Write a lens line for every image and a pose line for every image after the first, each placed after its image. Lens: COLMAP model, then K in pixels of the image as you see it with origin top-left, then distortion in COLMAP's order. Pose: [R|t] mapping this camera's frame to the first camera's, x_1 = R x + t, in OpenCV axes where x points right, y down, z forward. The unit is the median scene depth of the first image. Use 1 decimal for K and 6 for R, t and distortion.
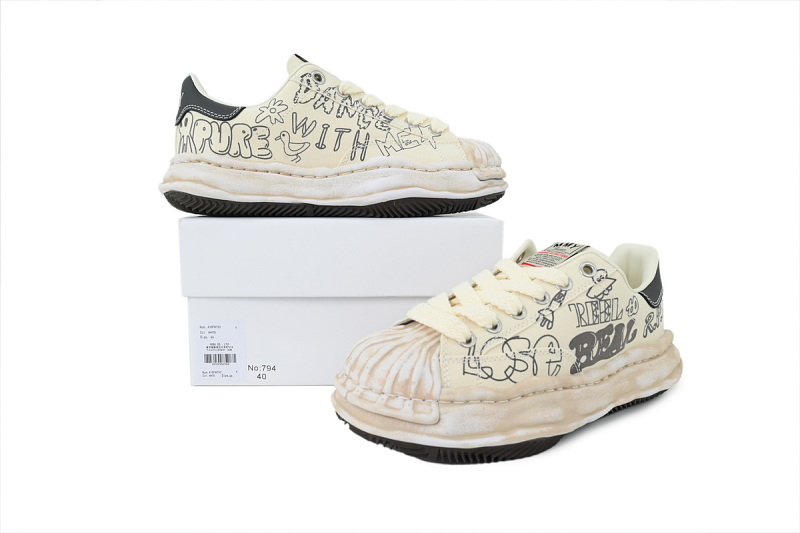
lens RADIAL K [[557.6, 0, 400.0], [0, 557.6, 266.5], [0, 0, 1]] dist [-0.000063, -0.000130]
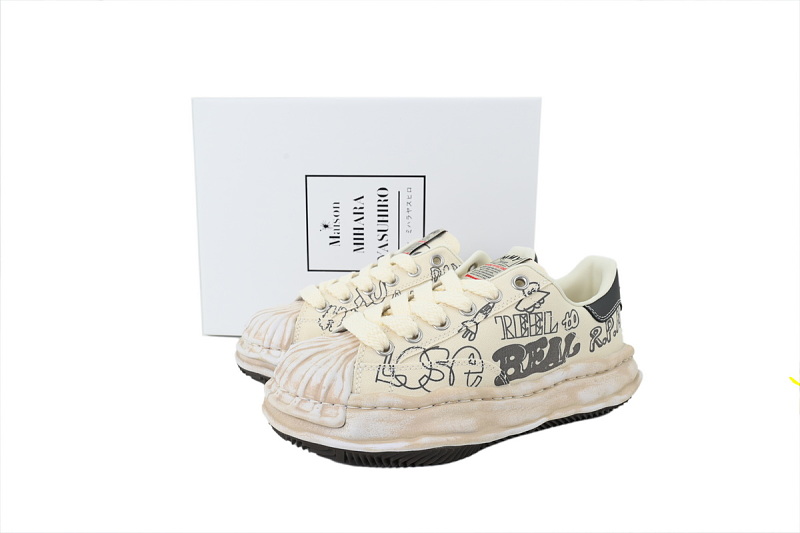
lens RADIAL K [[557.6, 0, 400.0], [0, 557.6, 266.5], [0, 0, 1]] dist [-0.000063, -0.000130]
pose [[0.990857, 0.011659, -0.134415, 0.277420], [-0.012906, 0.999881, -0.008406, -0.013074], [0.134301, 0.010064, 0.990890, -0.030322]]
